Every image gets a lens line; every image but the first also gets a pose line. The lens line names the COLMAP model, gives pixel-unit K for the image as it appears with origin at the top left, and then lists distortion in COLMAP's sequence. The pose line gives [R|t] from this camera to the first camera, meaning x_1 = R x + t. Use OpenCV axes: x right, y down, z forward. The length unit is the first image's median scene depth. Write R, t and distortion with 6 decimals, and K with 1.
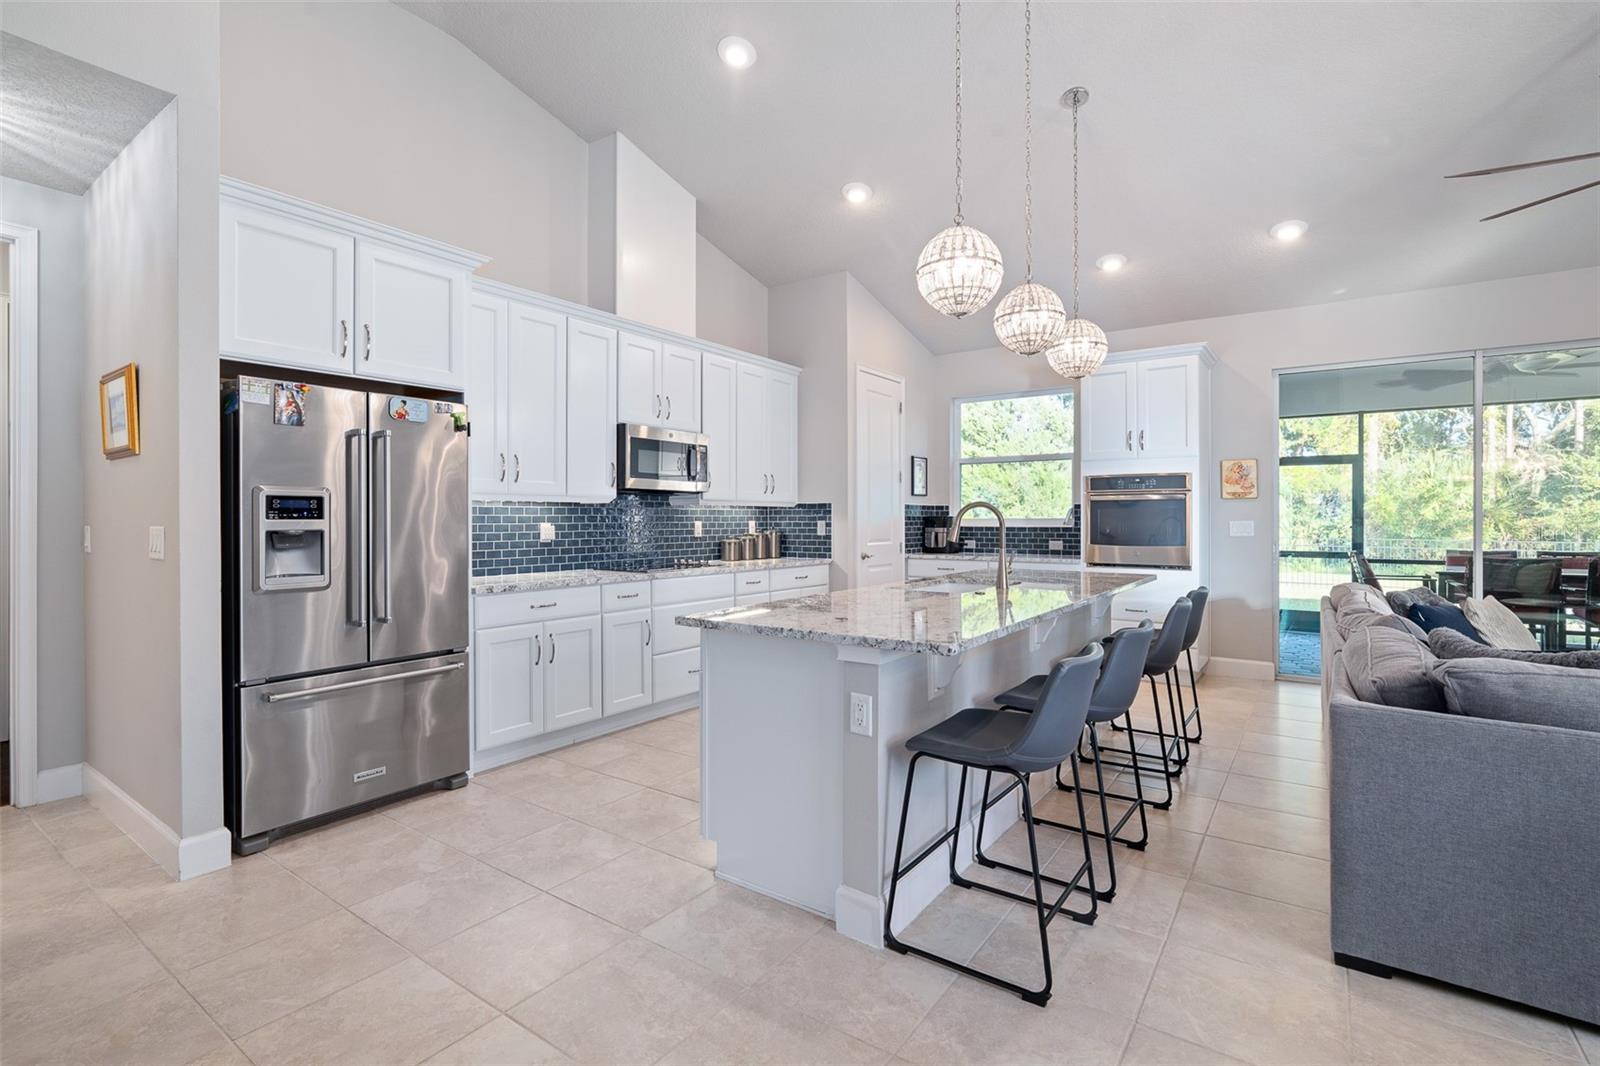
lens RADIAL K [[743.9, 0, 796.7], [0, 743.9, 521.3], [0, 0, 1]] dist [-0.016387, 0.006015]
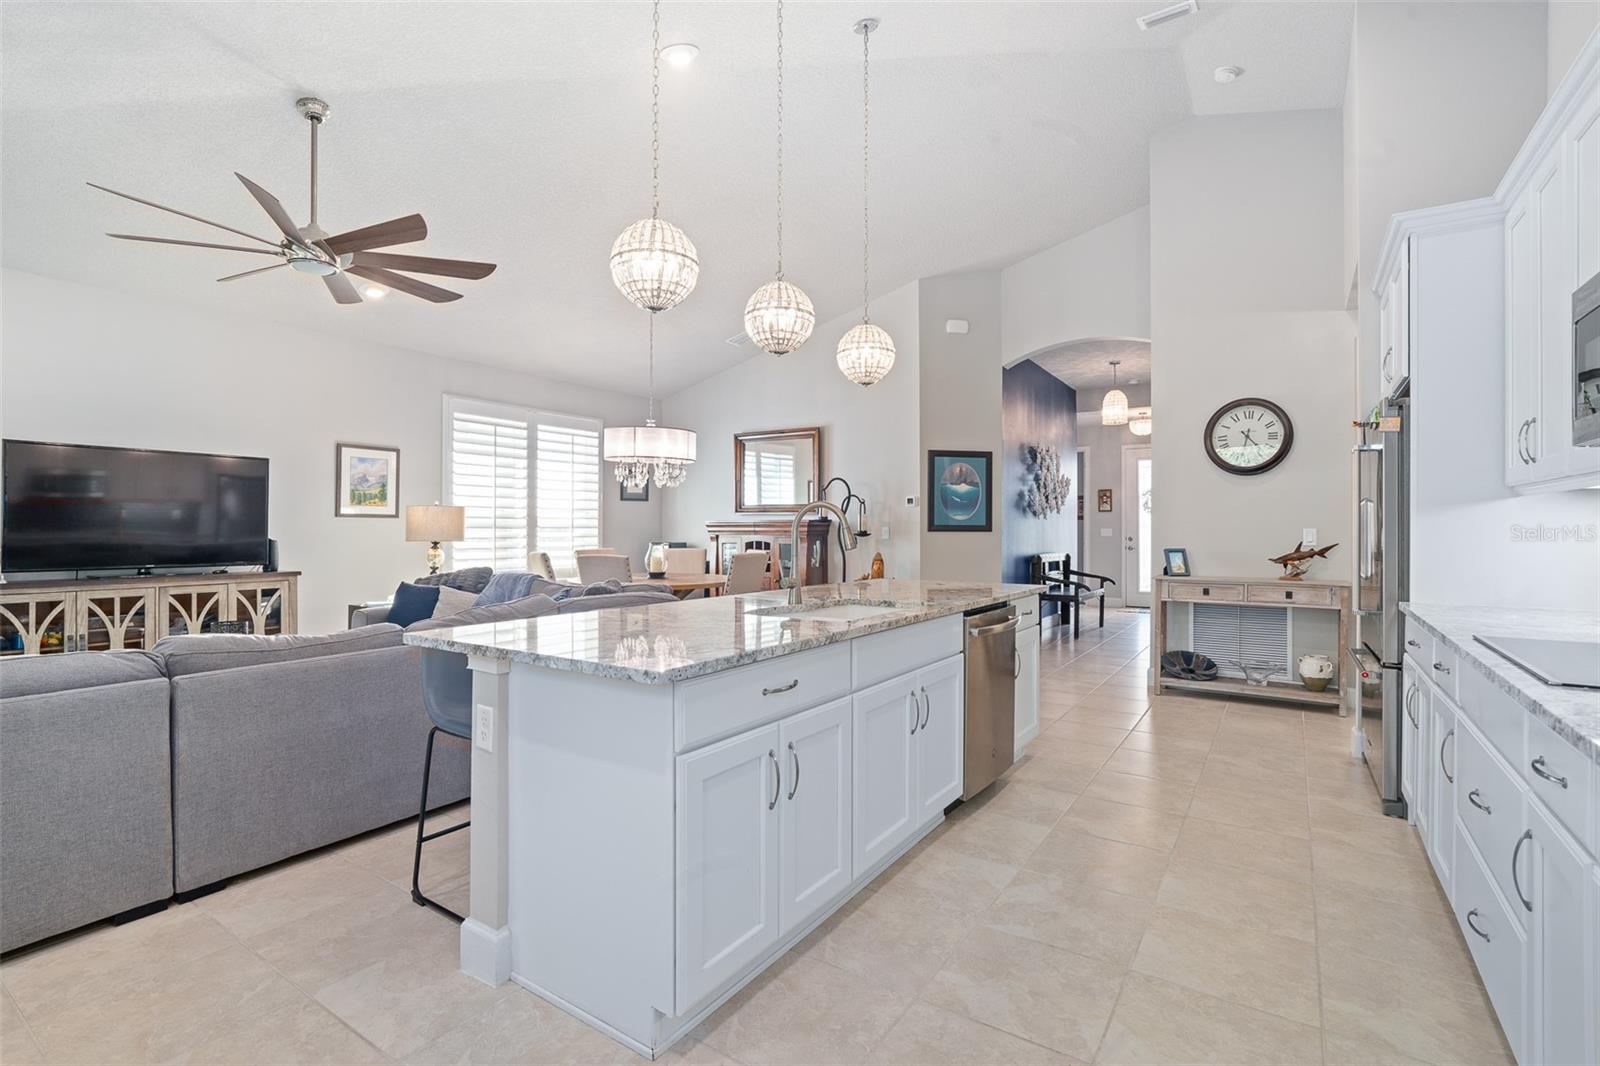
lens RADIAL K [[743.9, 0, 803.3], [0, 743.9, 525.0], [0, 0, 1]] dist [-0.016387, 0.006015]
pose [[-0.999458, -0.000210, -0.032924, 0.191367], [-0.000179, 1.000000, -0.000945, 0.001421], [0.032924, -0.000938, -0.999457, 1.208217]]
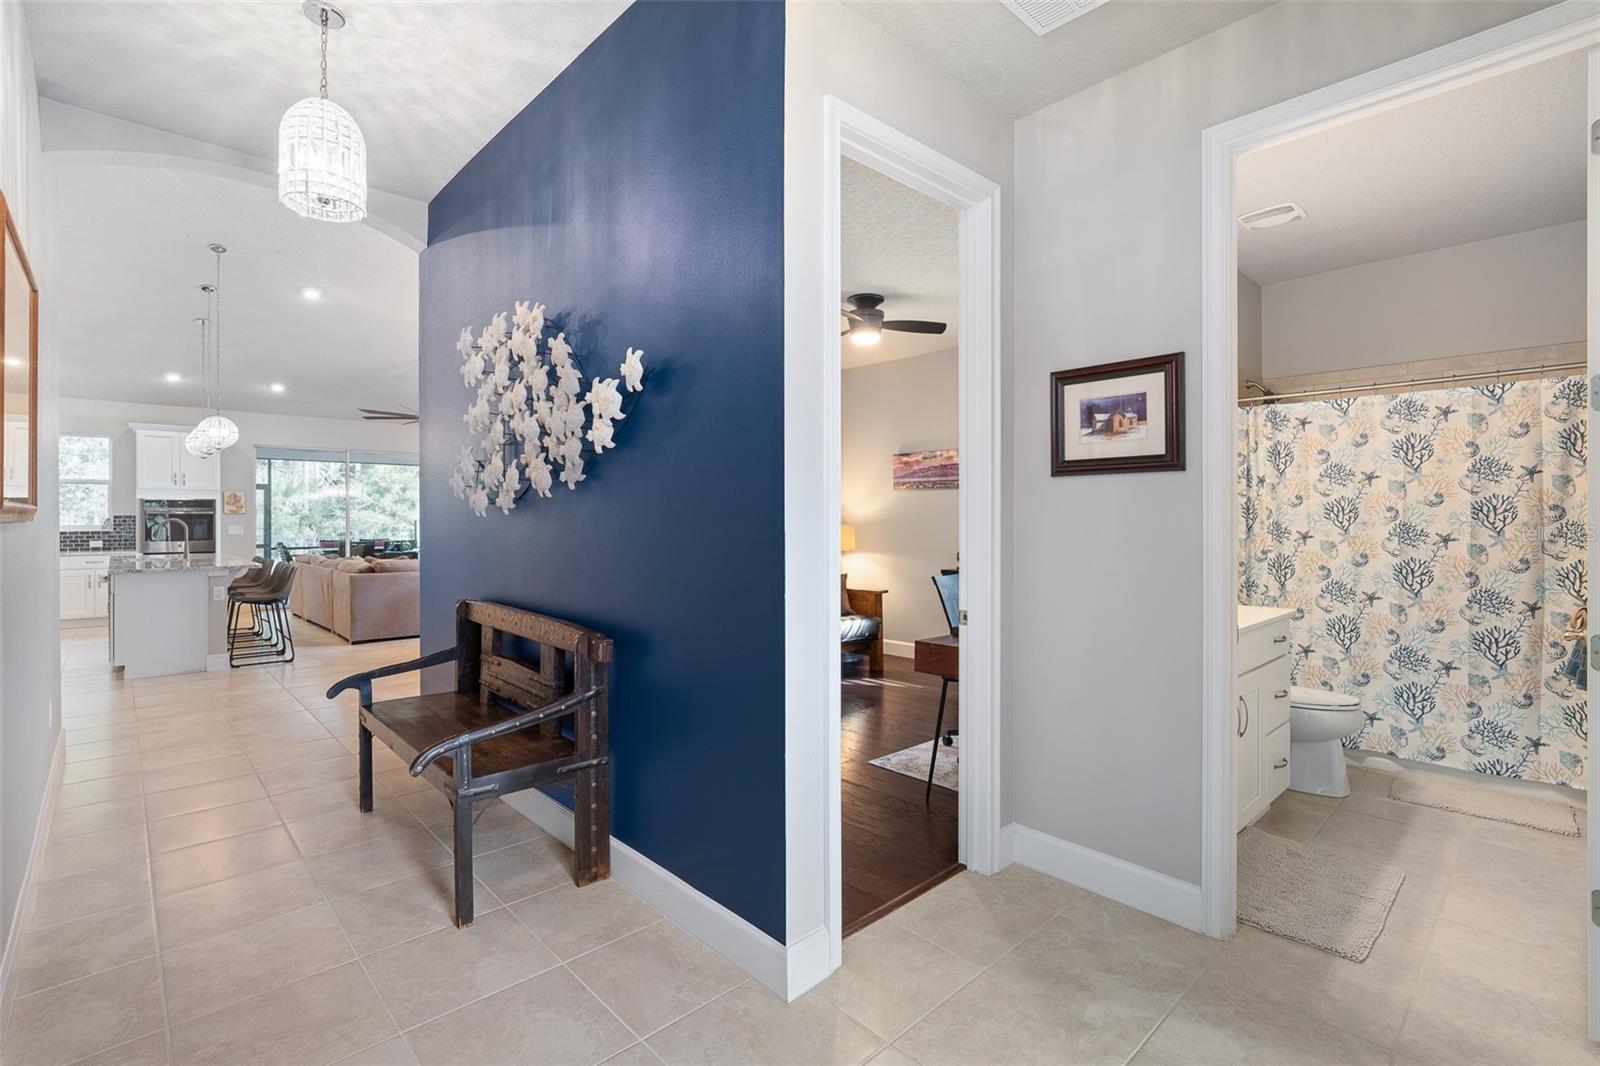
lens RADIAL K [[743.9, 0, 797.0], [0, 743.9, 521.5], [0, 0, 1]] dist [-0.016387, 0.006015]
pose [[0.202356, -0.001914, 0.979310, -0.936635], [0.003963, 0.999992, 0.001136, -0.008108], [-0.979304, 0.003651, 0.202361, -0.742590]]
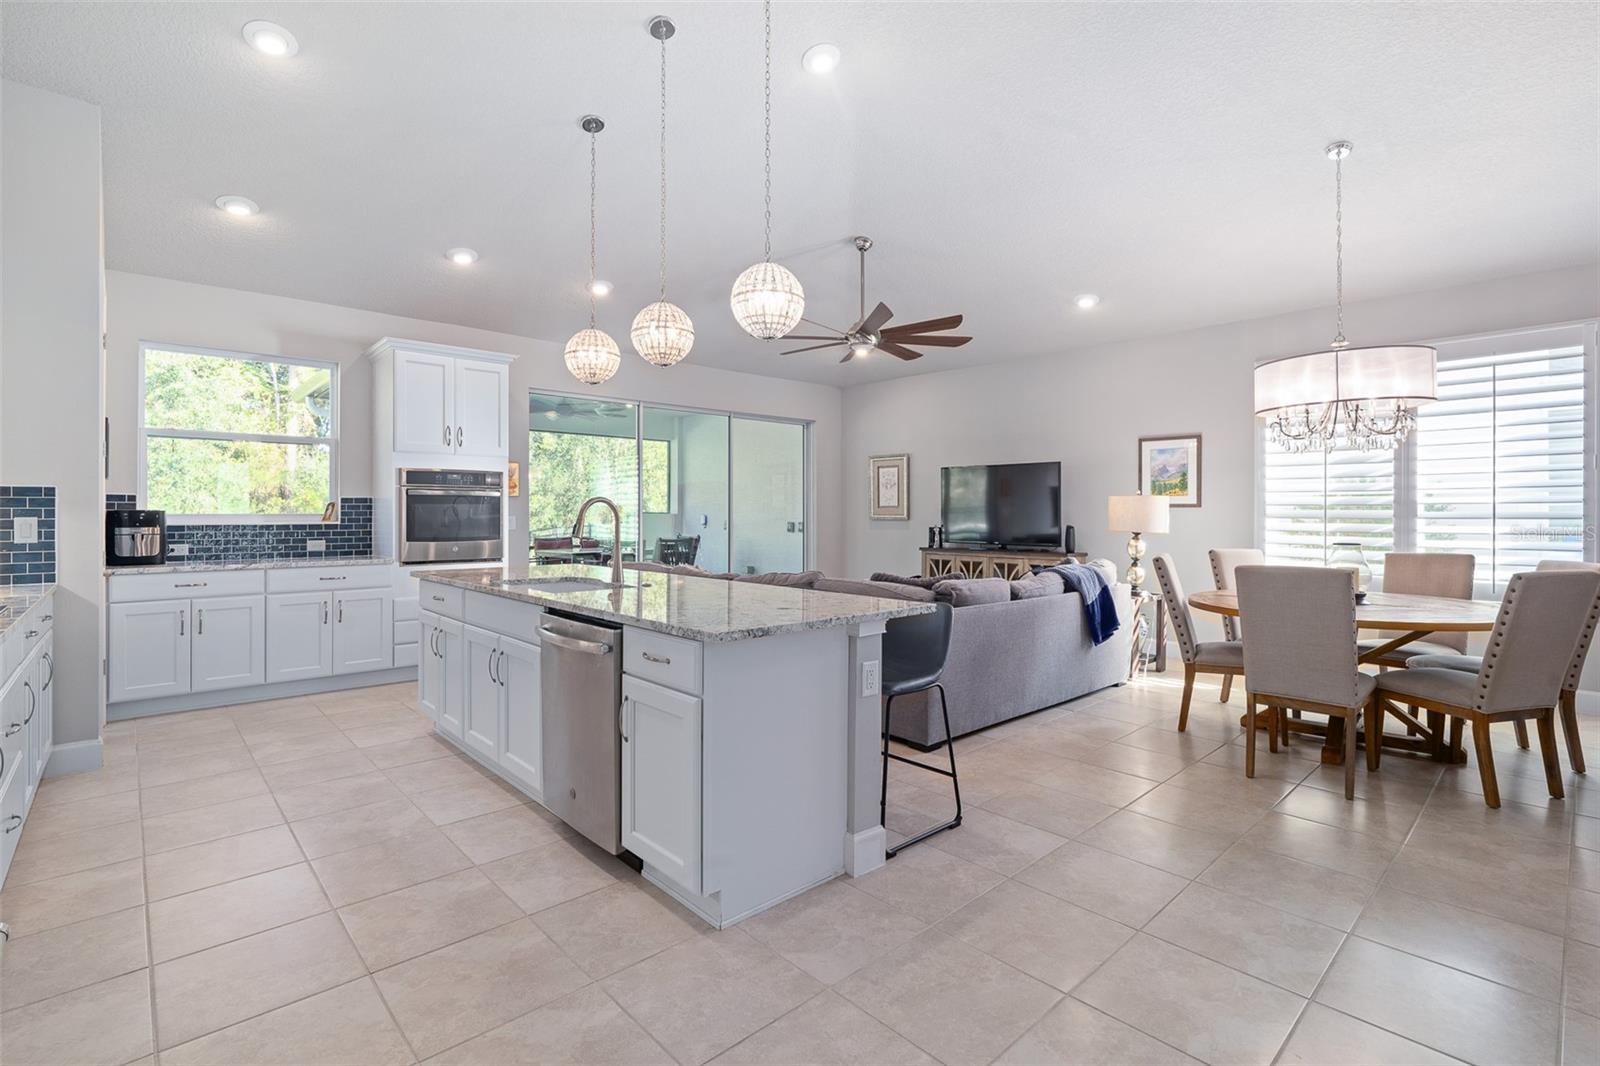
lens RADIAL K [[743.9, 0, 796.5], [0, 743.9, 515.8], [0, 0, 1]] dist [-0.016387, 0.006015]
pose [[0.207181, -0.001257, 0.978302, -0.445479], [0.003311, 0.999994, 0.000584, -0.000394], [-0.978297, 0.003118, 0.207184, 0.352520]]
